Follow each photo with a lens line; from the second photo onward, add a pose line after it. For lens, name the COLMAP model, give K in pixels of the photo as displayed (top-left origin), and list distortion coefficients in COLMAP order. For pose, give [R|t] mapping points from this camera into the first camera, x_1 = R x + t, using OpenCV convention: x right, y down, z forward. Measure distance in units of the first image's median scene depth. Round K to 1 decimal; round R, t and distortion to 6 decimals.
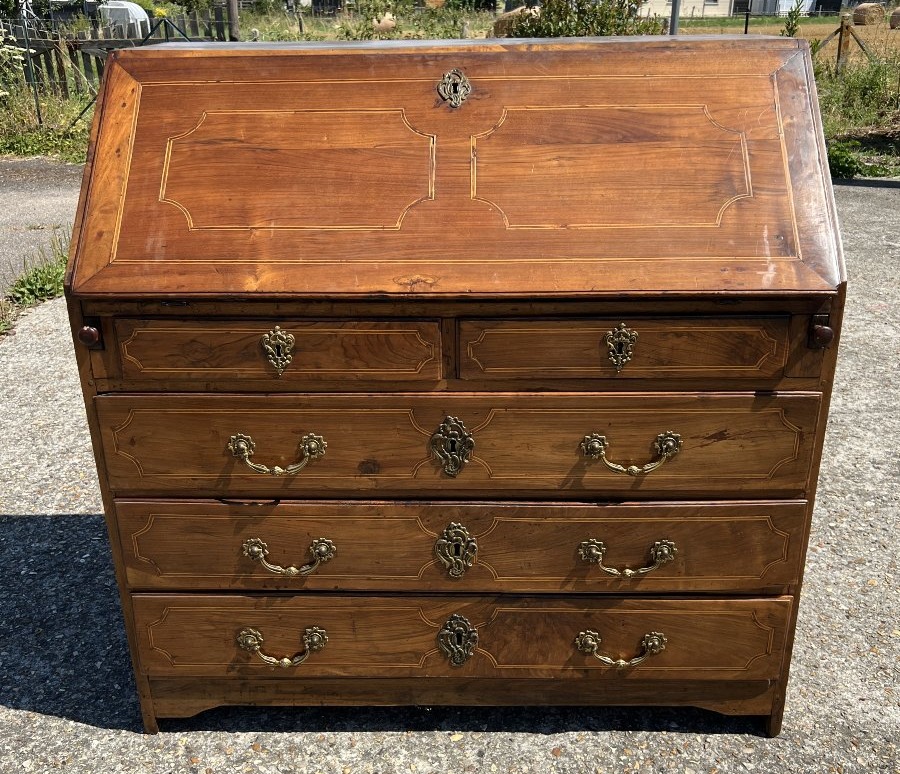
lens RADIAL K [[955.5, 0, 449.2], [0, 955.5, 412.4], [0, 0, 1]] dist [0.054981, 0.000000]
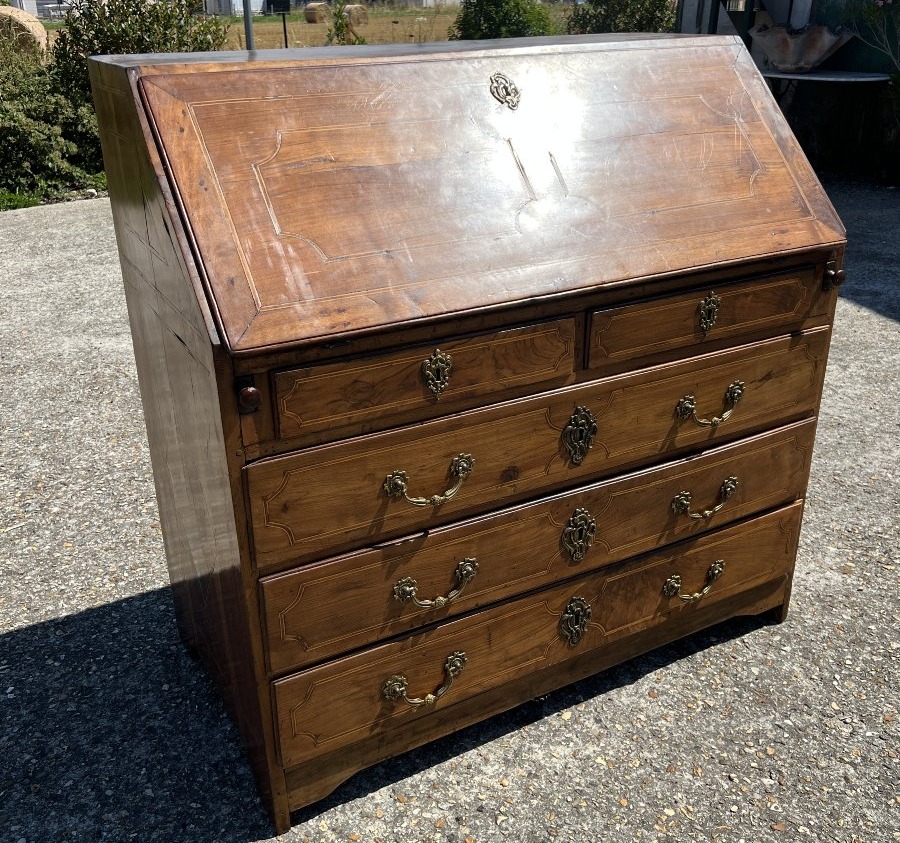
lens RADIAL K [[952.1, 0, 450.1], [0, 952.1, 421.6], [0, 0, 1]] dist [0.062173, 0.000000]
pose [[0.861771, -0.208005, 0.462692, -0.562685], [0.202939, 0.977267, 0.061357, -0.067629], [-0.464936, 0.041023, 0.884393, 0.140729]]
